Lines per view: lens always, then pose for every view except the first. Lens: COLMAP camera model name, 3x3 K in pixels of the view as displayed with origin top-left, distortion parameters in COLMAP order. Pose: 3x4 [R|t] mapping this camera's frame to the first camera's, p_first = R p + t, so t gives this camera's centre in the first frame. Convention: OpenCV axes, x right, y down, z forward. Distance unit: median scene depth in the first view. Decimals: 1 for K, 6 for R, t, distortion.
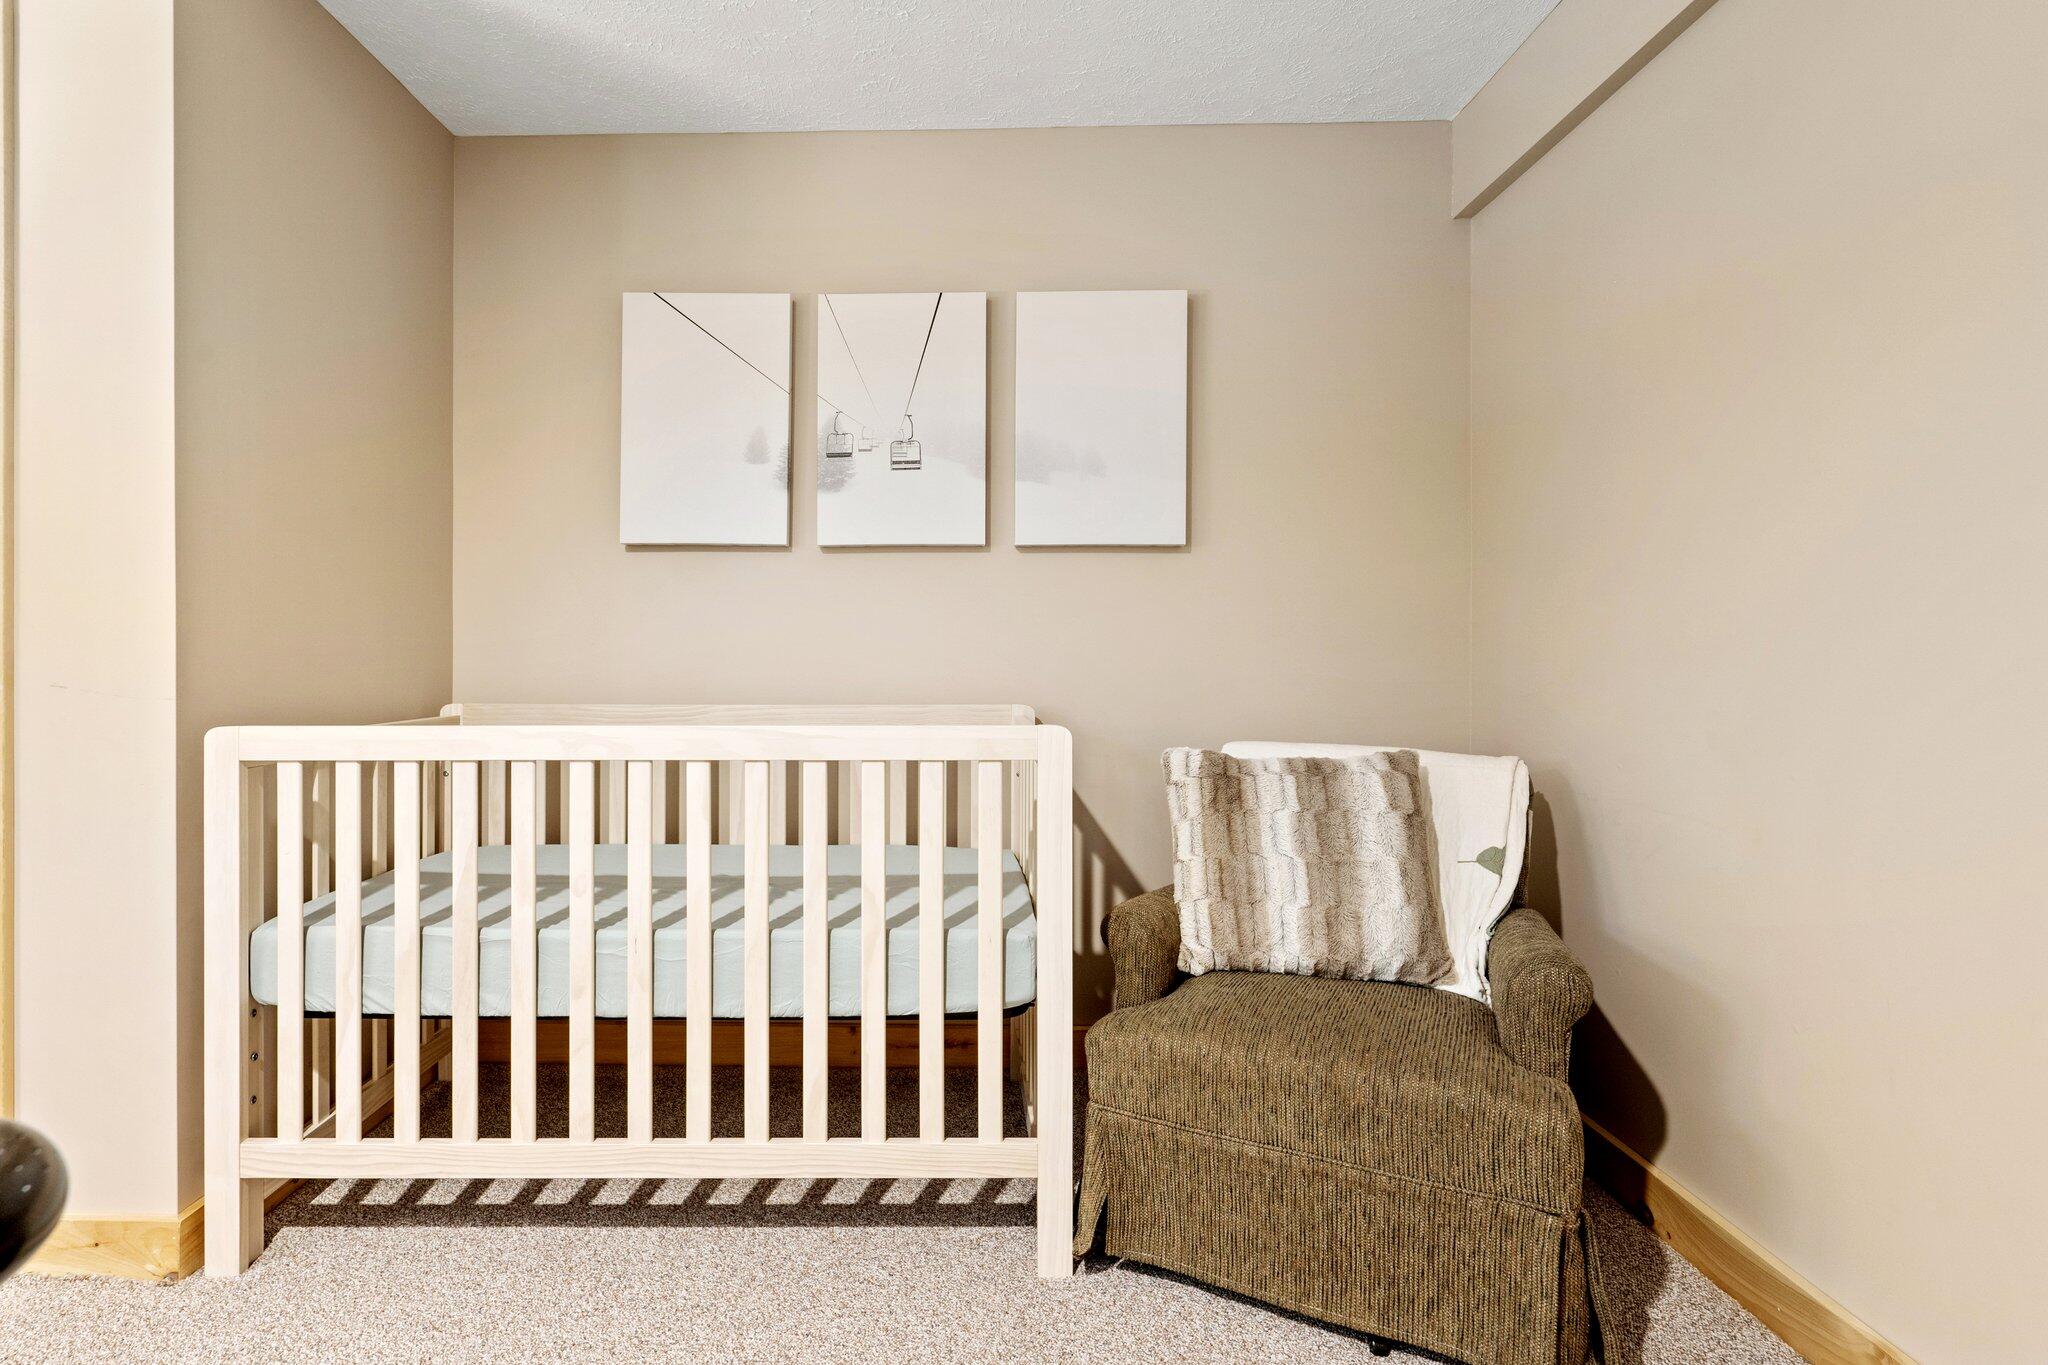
lens RADIAL K [[973.5, 0, 952.8], [0, 973.5, 652.8], [0, 0, 1]] dist [-0.003187, -0.000116]
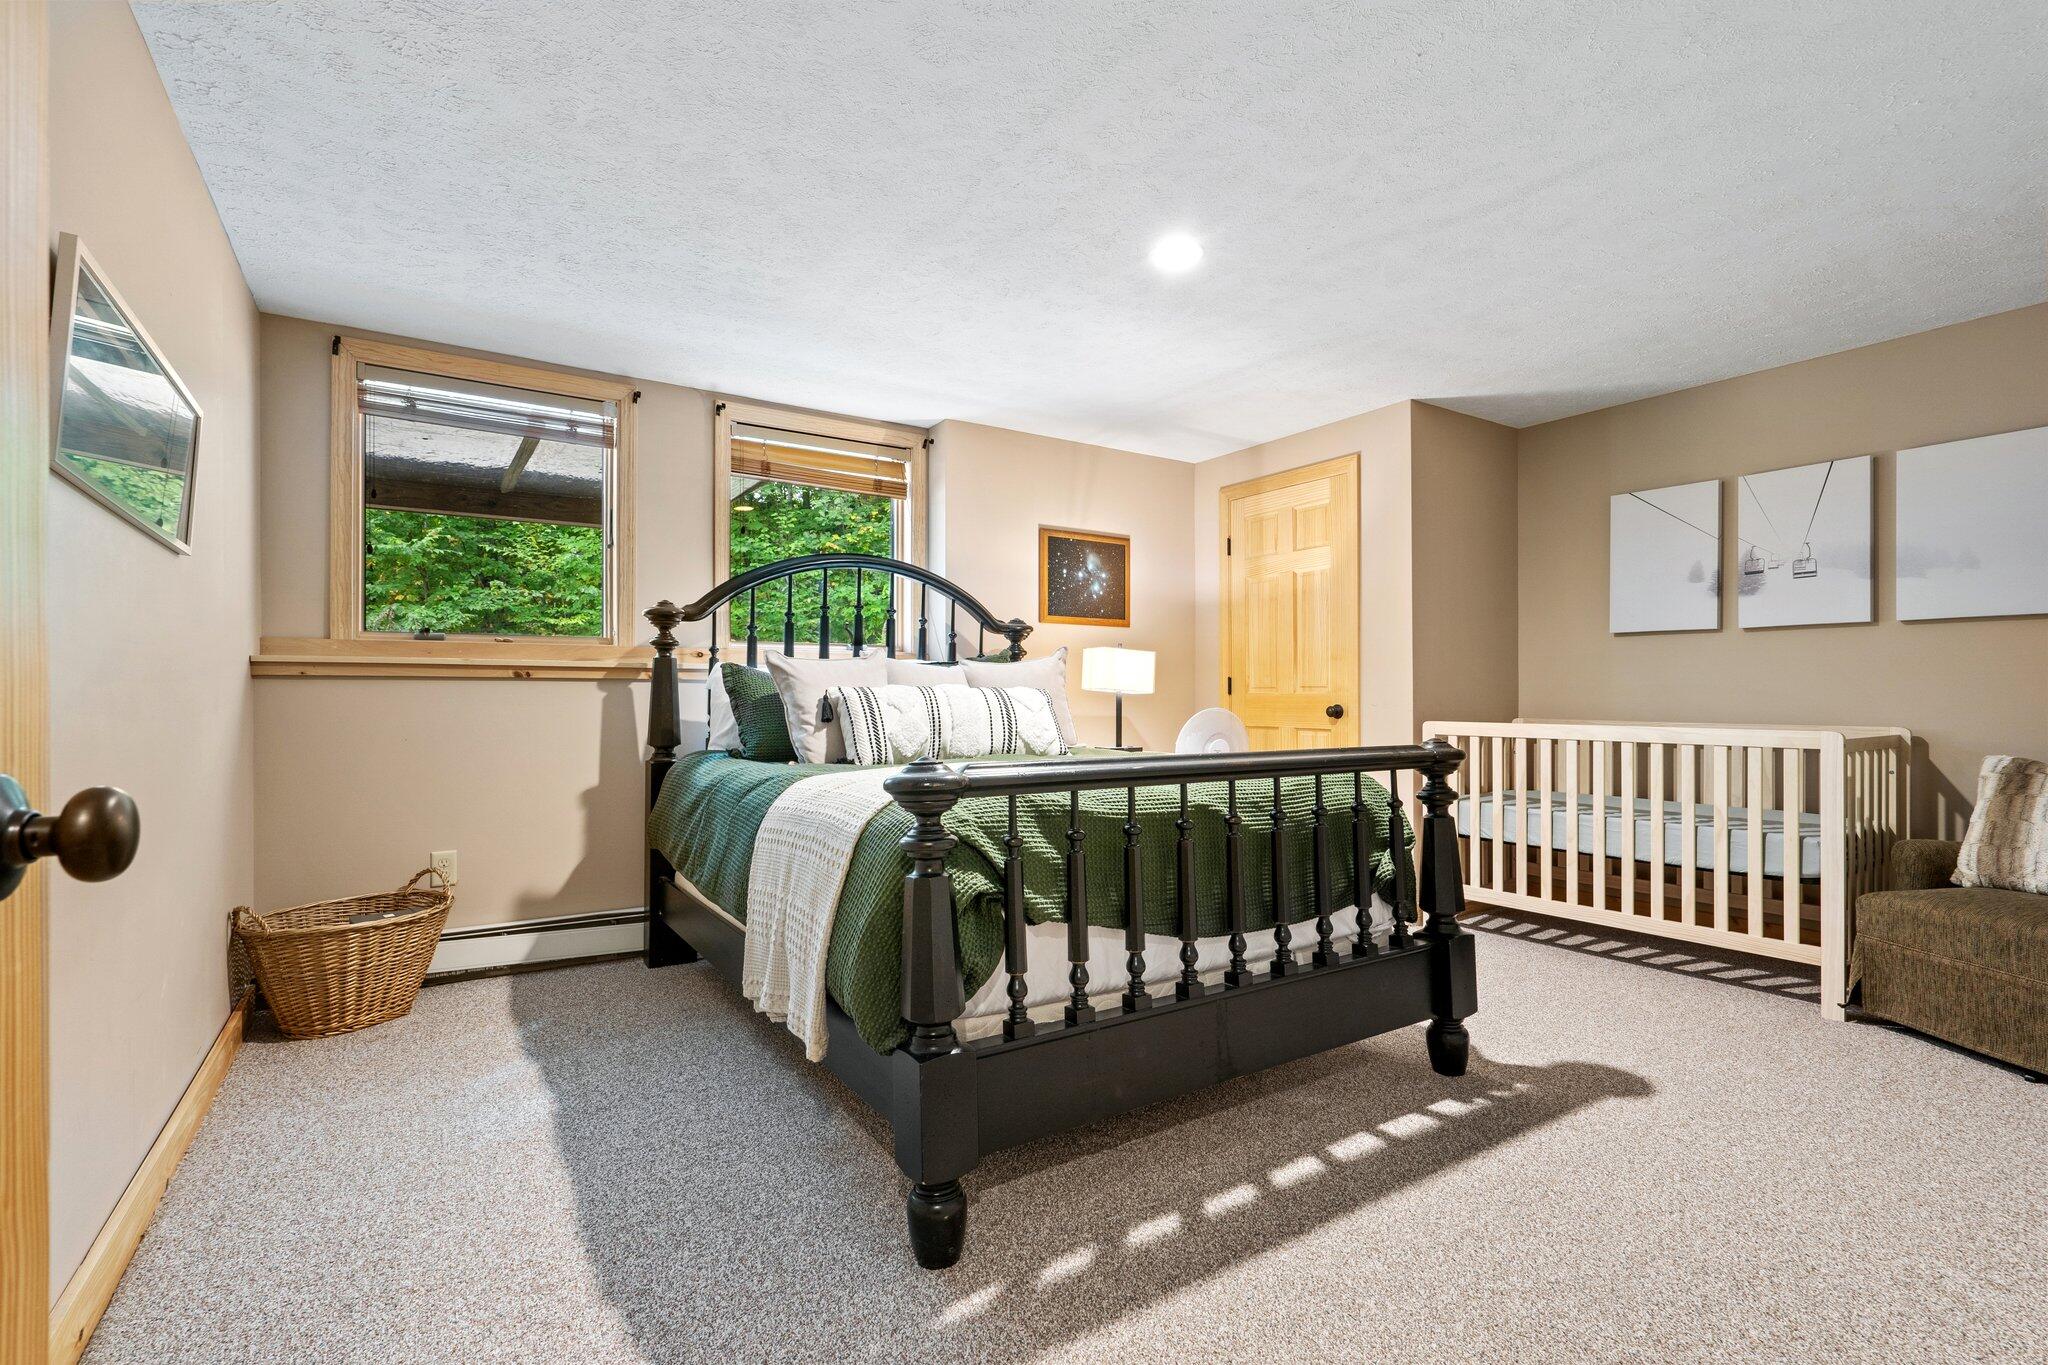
lens RADIAL K [[932.2, 0, 1024.0], [0, 932.2, 682.5], [0, 0, 1]] dist [0.000157, -0.000206]
pose [[0.562687, -0.010336, -0.826605, 0.664376], [-0.000521, 0.999917, -0.012858, 0.003199], [0.826670, 0.007665, 0.562635, -1.223306]]
